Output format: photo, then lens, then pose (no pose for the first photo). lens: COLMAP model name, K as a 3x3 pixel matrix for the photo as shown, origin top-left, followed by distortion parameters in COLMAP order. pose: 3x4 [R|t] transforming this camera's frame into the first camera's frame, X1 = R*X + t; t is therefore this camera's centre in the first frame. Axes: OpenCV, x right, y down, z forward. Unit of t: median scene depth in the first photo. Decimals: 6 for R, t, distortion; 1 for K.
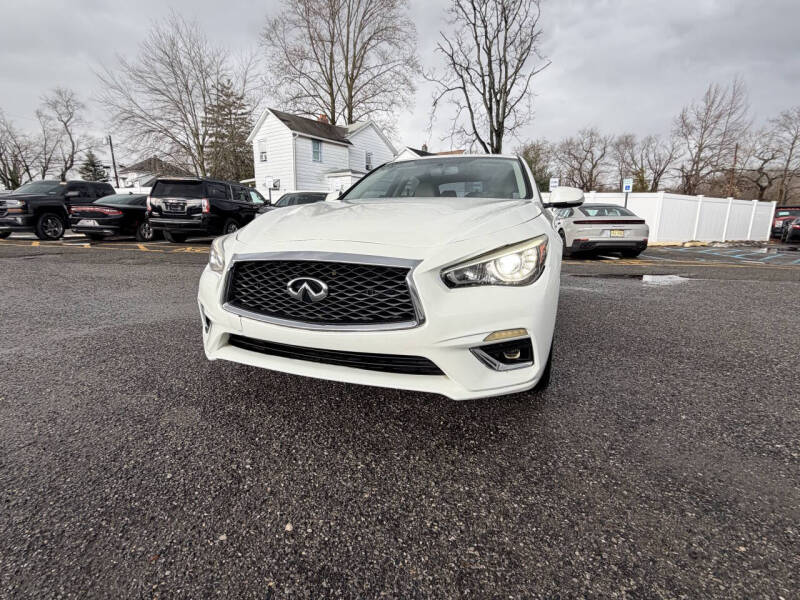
lens RADIAL K [[383.5, 0, 401.8], [0, 383.5, 310.7], [0, 0, 1]] dist [-0.001293, -0.000047]
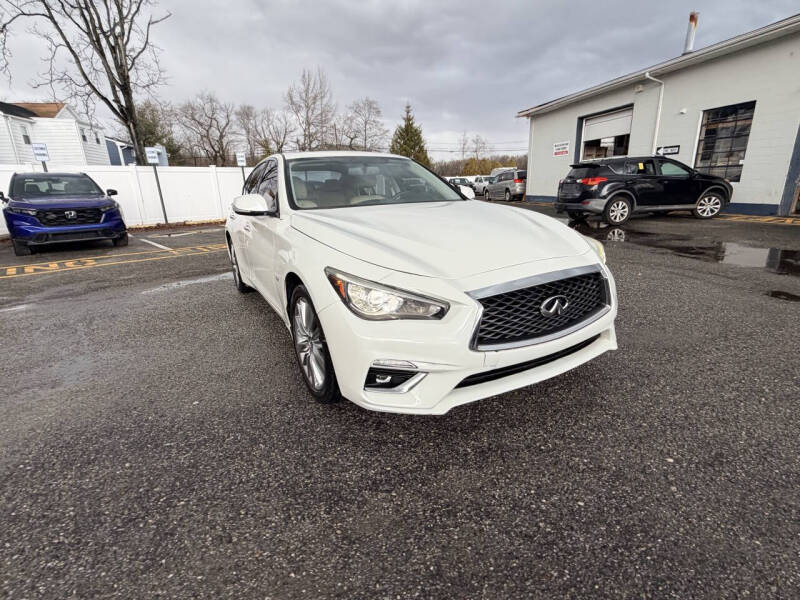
lens RADIAL K [[383.5, 0, 401.8], [0, 383.5, 310.7], [0, 0, 1]] dist [-0.001293, -0.000047]
pose [[0.643873, -0.264861, 0.717828, -0.097778], [0.210029, 0.963318, 0.167051, -0.023553], [-0.735742, 0.043206, 0.675883, 0.038853]]
